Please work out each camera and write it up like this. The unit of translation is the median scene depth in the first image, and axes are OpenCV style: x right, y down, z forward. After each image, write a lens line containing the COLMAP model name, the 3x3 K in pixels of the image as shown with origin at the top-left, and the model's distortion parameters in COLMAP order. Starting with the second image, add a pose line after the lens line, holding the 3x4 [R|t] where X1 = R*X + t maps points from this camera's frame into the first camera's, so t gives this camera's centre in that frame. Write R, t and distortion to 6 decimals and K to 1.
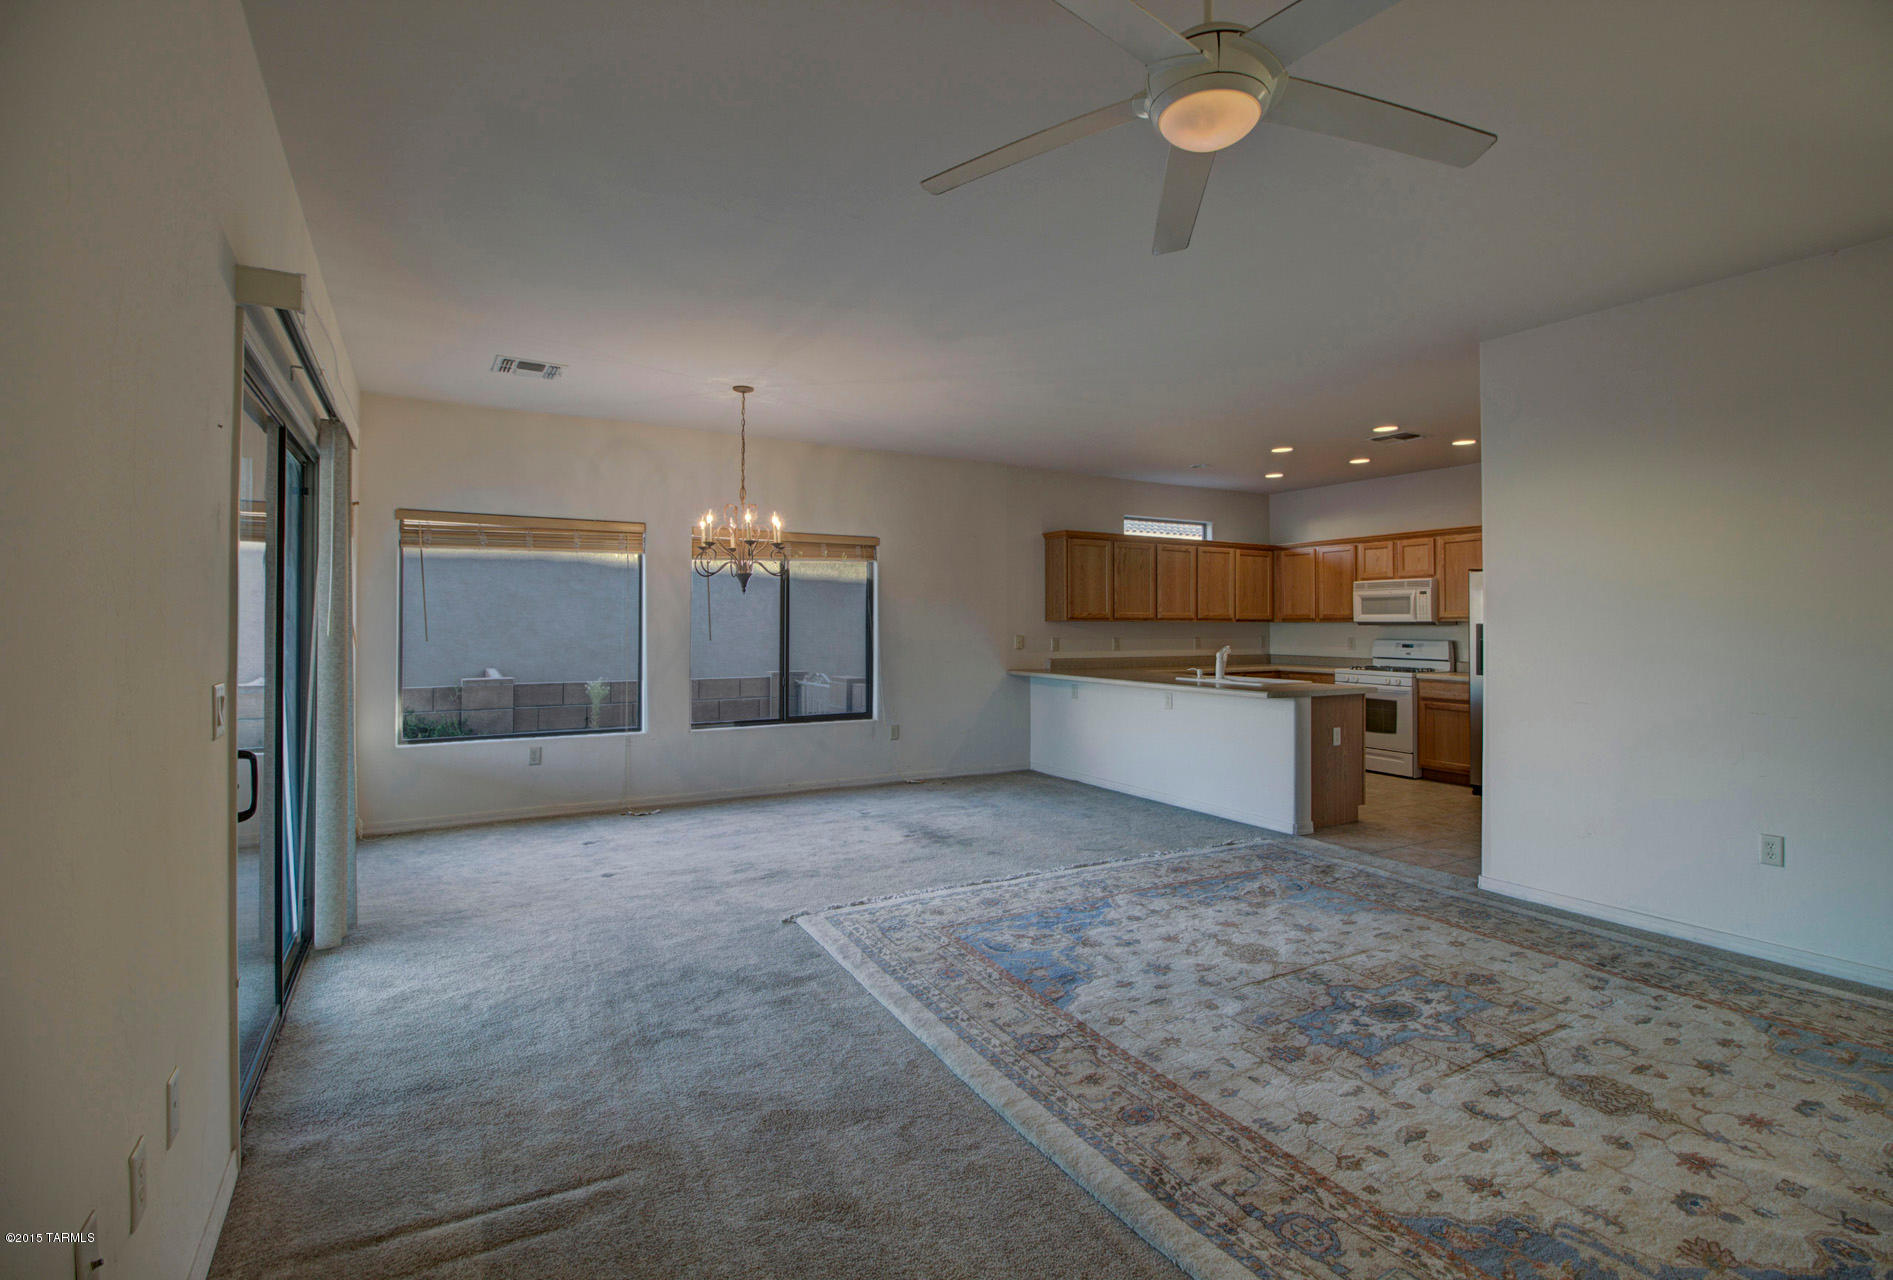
lens RADIAL K [[883.9, 0, 961.6], [0, 883.9, 616.6], [0, 0, 1]] dist [-0.000043, -0.013048]
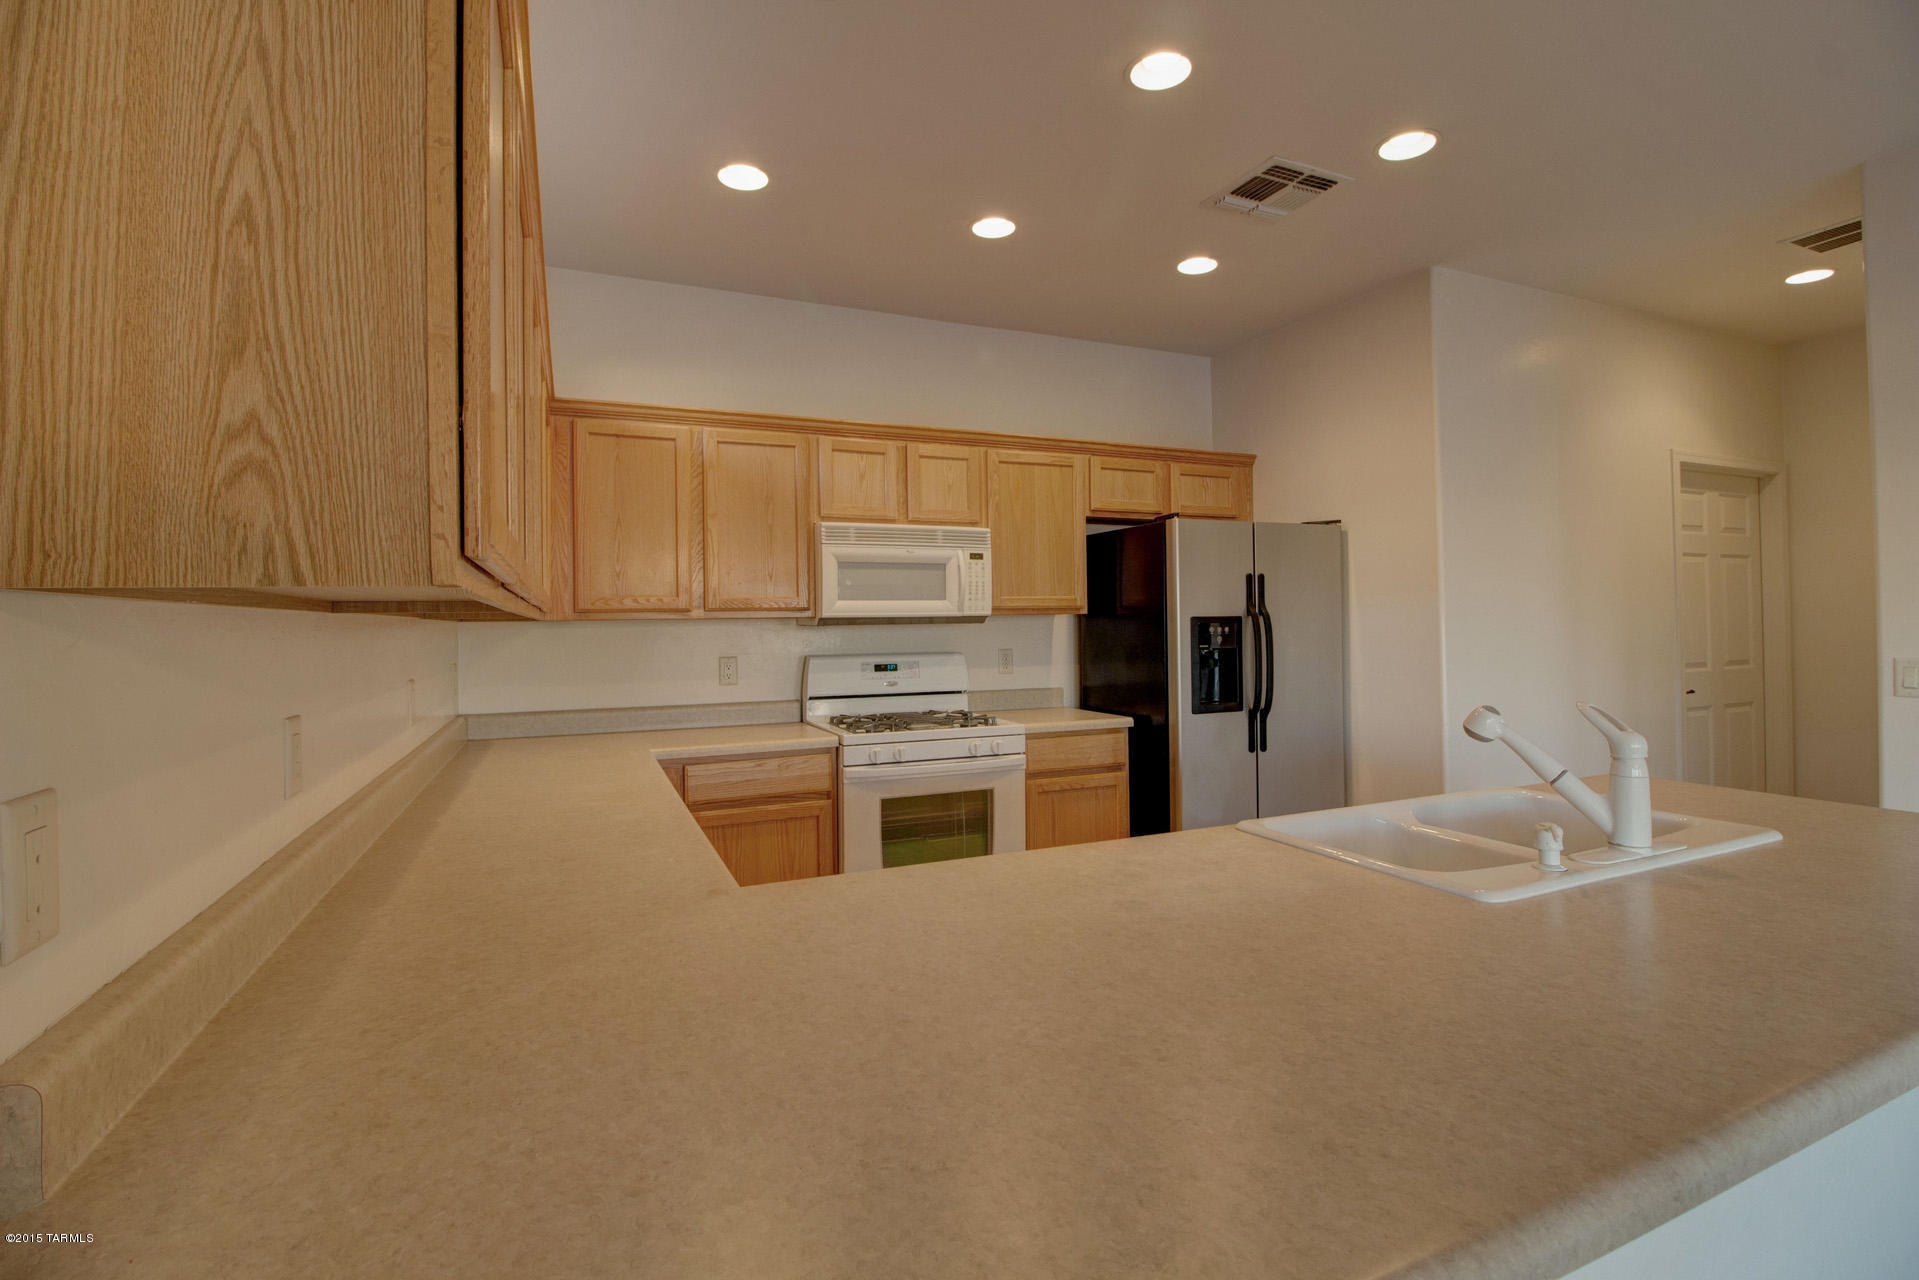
lens RADIAL K [[871.6, 0, 955.7], [0, 871.6, 617.1], [0, 0, 1]] dist [0.000105, 0.000150]
pose [[0.128461, 0.006016, 0.991696, 0.041293], [0.003772, 0.999971, -0.006555, 0.009062], [-0.991707, 0.004582, 0.128434, 0.910893]]
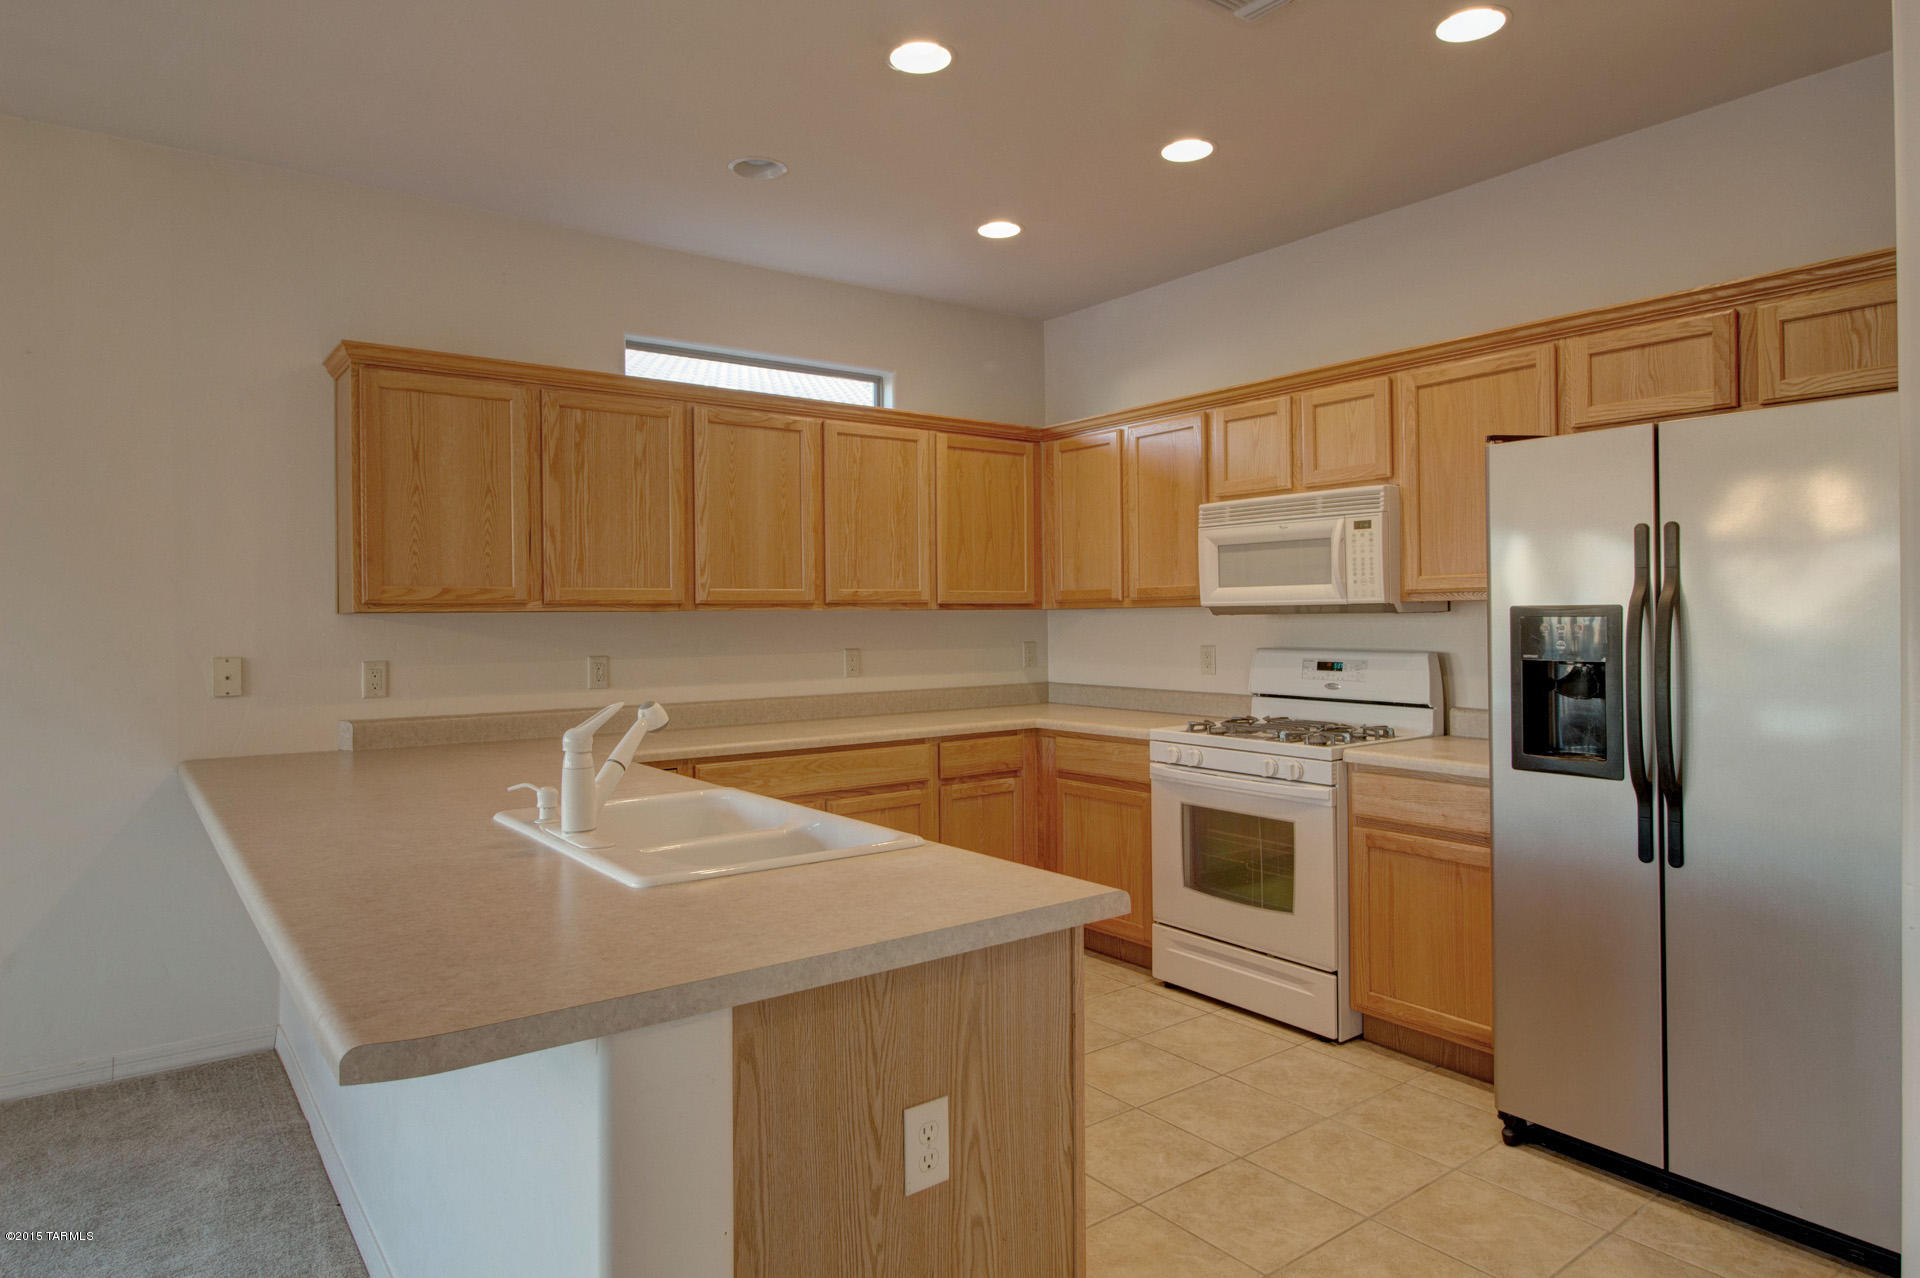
lens RADIAL K [[1133.1, 0, 962.9], [0, 1133.1, 615.7], [0, 0, 1]] dist [0.000677, 0.000258]
pose [[0.993759, -0.011341, 0.110970, 0.291088], [0.010314, 0.999899, 0.009822, 0.004180], [-0.111070, -0.008616, 0.993775, 0.524899]]
